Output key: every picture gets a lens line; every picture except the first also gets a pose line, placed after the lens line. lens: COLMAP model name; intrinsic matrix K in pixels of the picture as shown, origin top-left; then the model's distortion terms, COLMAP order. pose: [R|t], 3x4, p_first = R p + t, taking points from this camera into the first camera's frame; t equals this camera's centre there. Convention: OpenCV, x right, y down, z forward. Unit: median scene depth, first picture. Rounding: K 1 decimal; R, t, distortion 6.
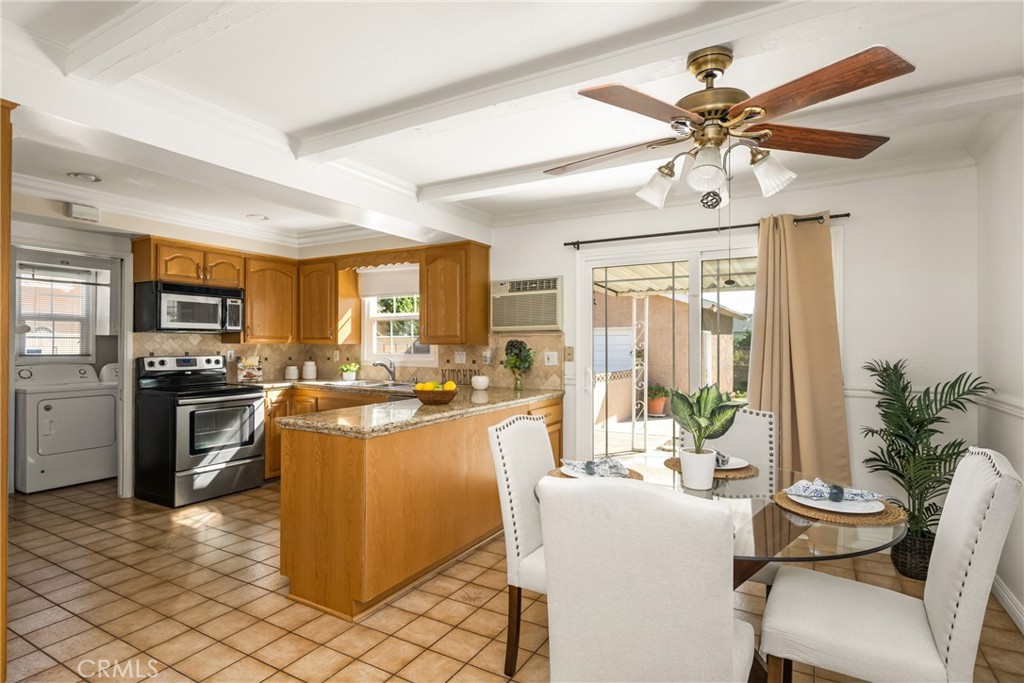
lens RADIAL K [[522.6, 0, 517.8], [0, 522.6, 344.0], [0, 0, 1]] dist [0.000826, 0.000267]
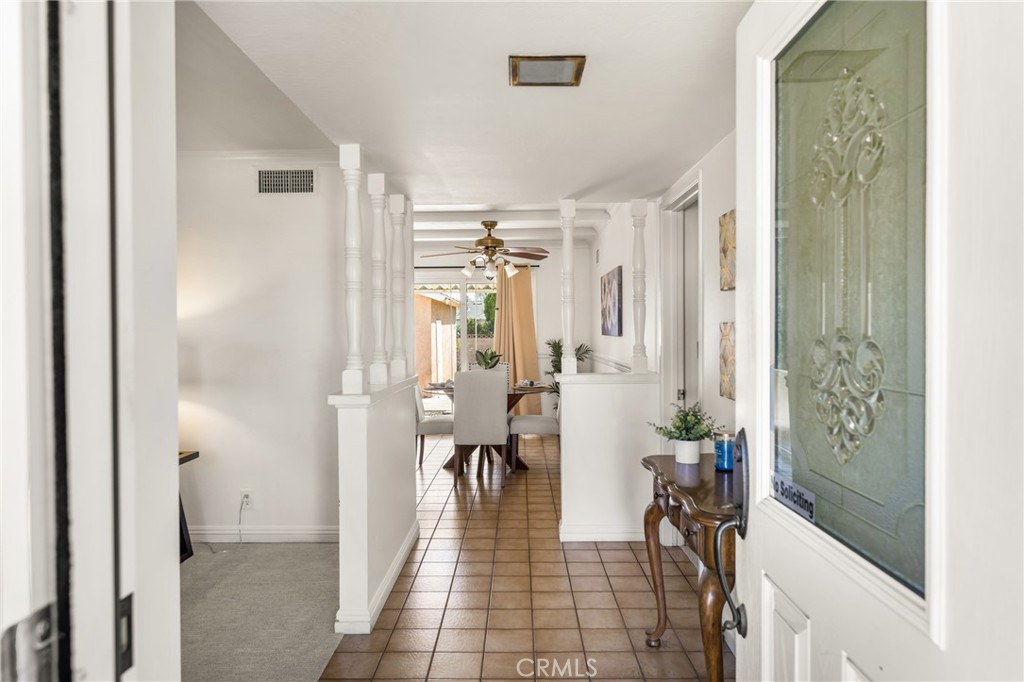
lens RADIAL K [[618.2, 0, 511.7], [0, 618.2, 339.8], [0, 0, 1]] dist [-0.000077, -0.000001]
pose [[0.878522, -0.015628, 0.477445, -0.627569], [0.013965, 0.999878, 0.007032, 0.012955], [-0.477497, 0.000490, 0.878633, -1.093946]]
